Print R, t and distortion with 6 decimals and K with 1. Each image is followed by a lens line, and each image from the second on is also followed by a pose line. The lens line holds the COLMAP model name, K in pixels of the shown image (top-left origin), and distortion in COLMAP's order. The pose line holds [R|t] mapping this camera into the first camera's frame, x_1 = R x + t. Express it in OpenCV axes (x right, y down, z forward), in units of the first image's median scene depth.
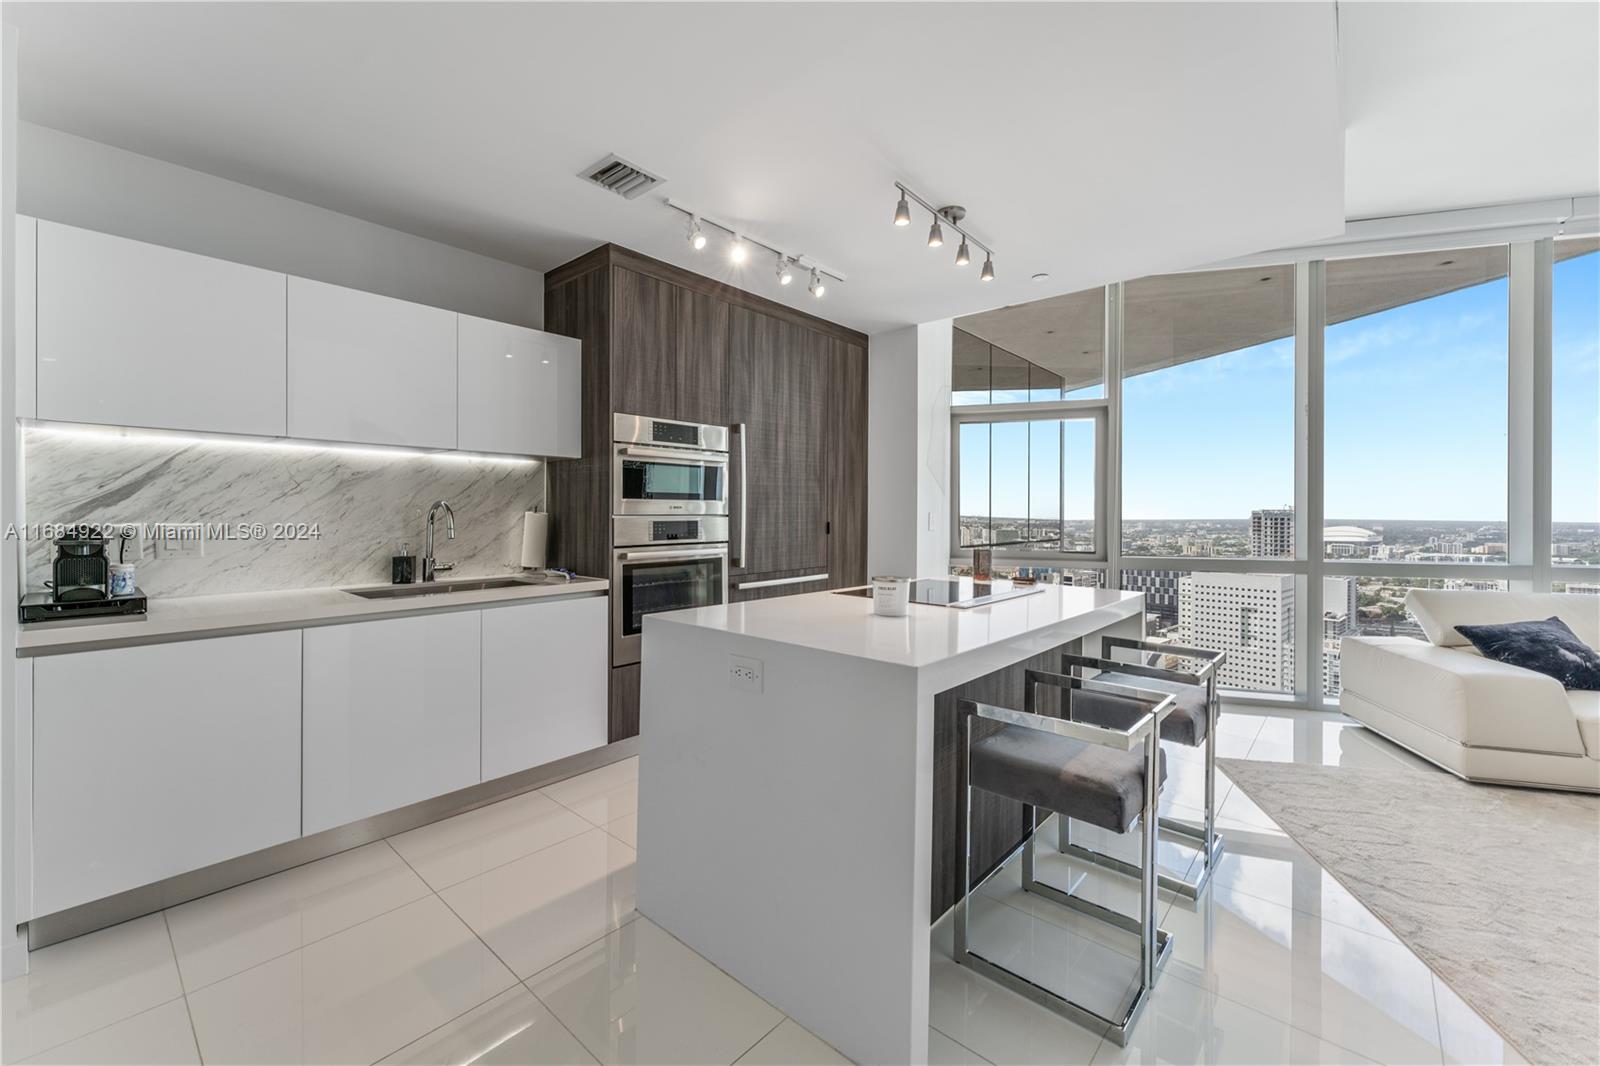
lens RADIAL K [[651.5, 0, 800.8], [0, 651.5, 508.9], [0, 0, 1]] dist [0.001020, -0.000035]
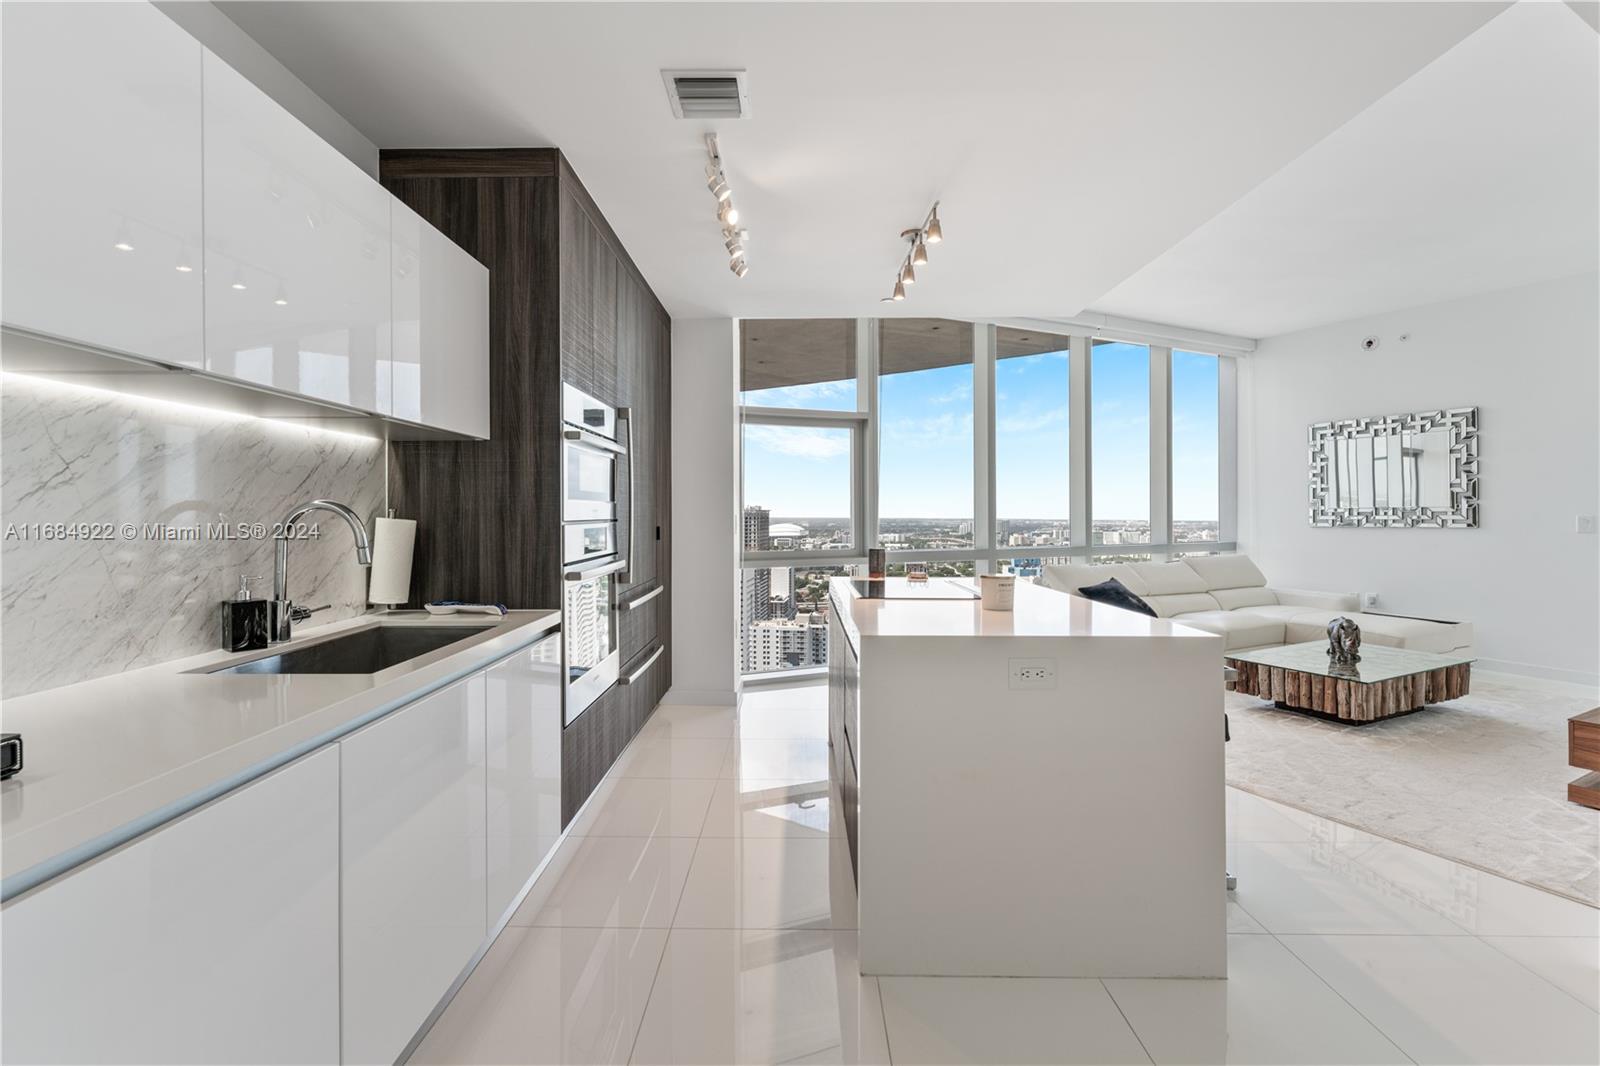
lens RADIAL K [[705.6, 0, 794.3], [0, 705.6, 512.4], [0, 0, 1]] dist [0.000424, 0.000160]
pose [[0.755394, -0.004129, 0.655258, -0.531177], [0.001421, 0.999988, 0.004663, -0.003466], [-0.655269, -0.002591, 0.755391, 0.197586]]
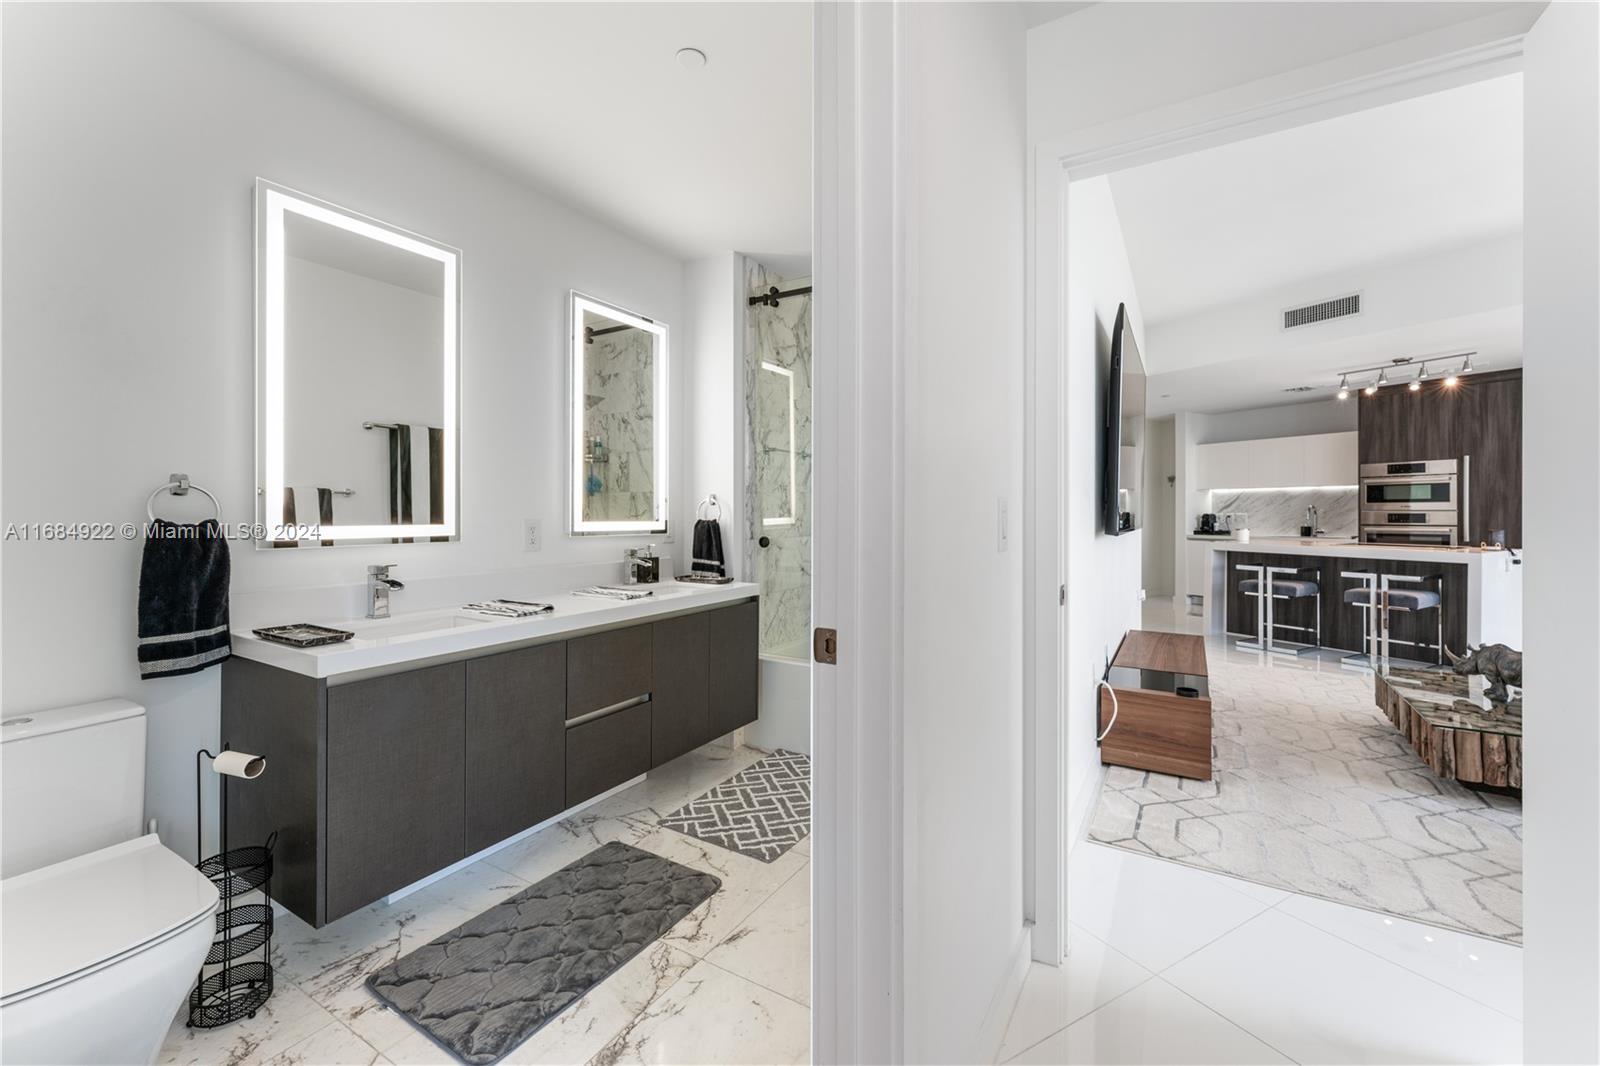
lens RADIAL K [[651.5, 0, 800.8], [0, 651.5, 508.9], [0, 0, 1]] dist [0.001020, -0.000035]
pose [[-0.315327, -0.010204, -0.948928, 2.110248], [0.002770, 0.999928, -0.011673, 0.021613], [0.948979, -0.006310, -0.315276, -0.100911]]
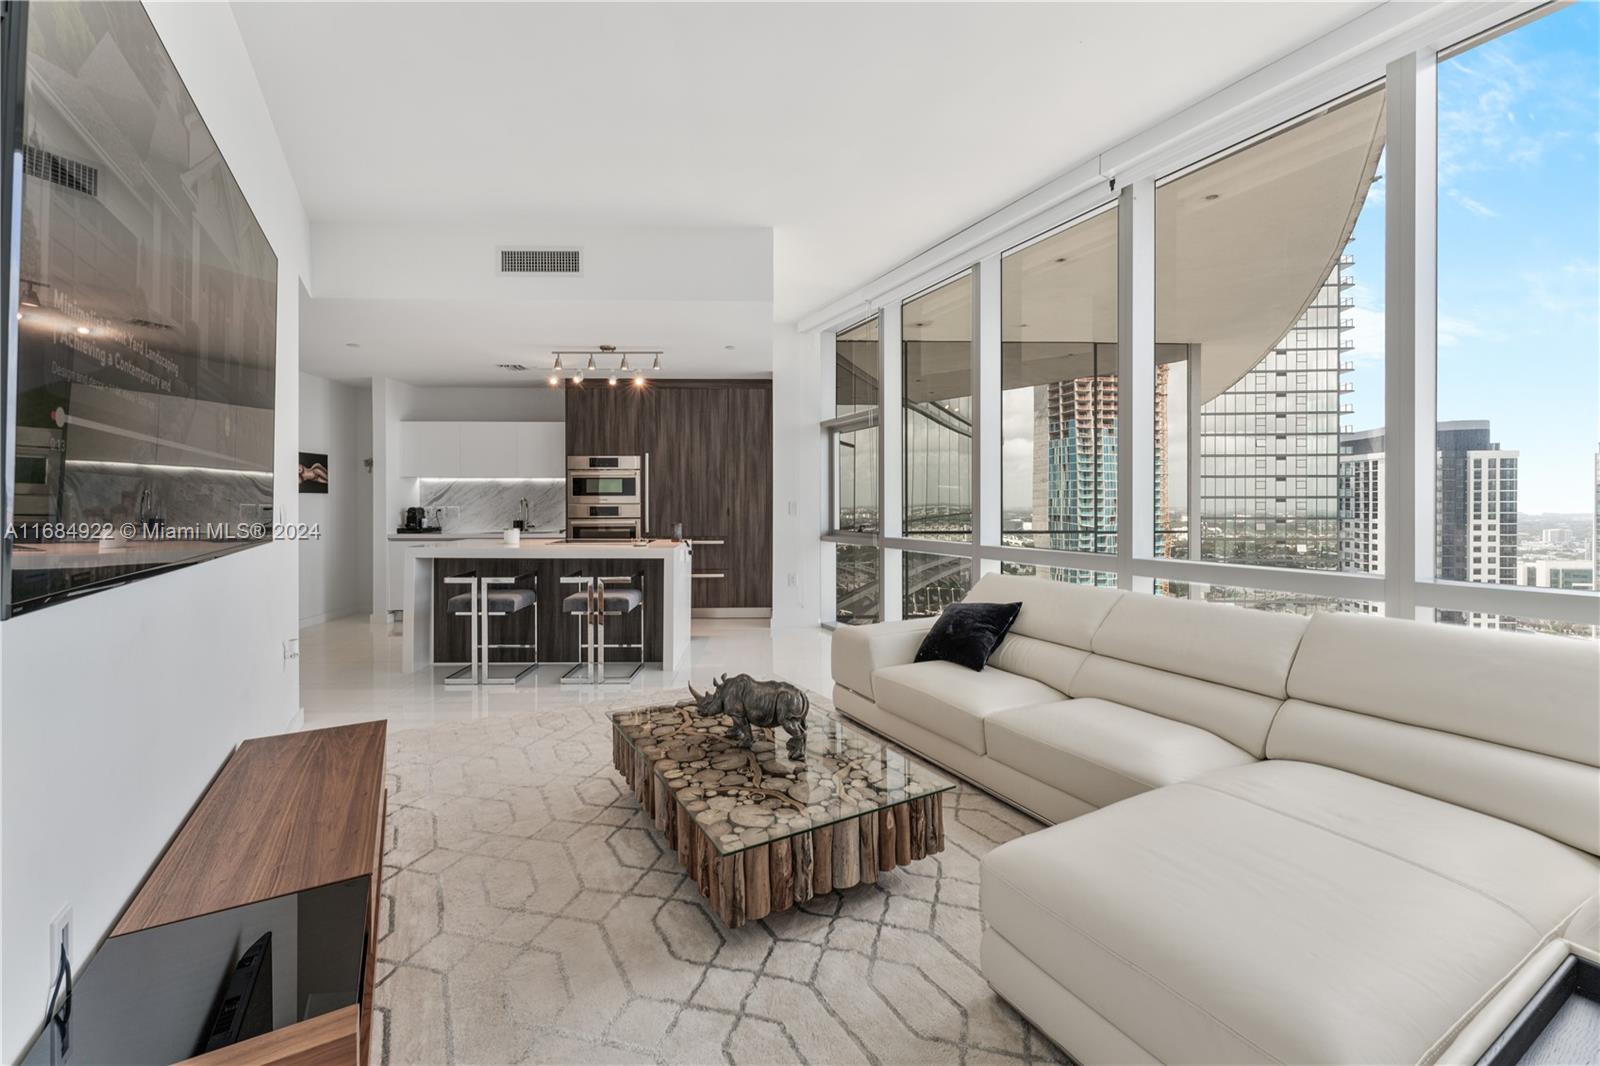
lens RADIAL K [[651.5, 0, 800.8], [0, 651.5, 508.9], [0, 0, 1]] dist [0.001020, -0.000035]
pose [[0.687946, 0.002629, -0.725757, 1.578250], [0.007917, 0.999907, 0.011126, 0.008104], [0.725718, -0.013400, 0.687861, 0.059893]]
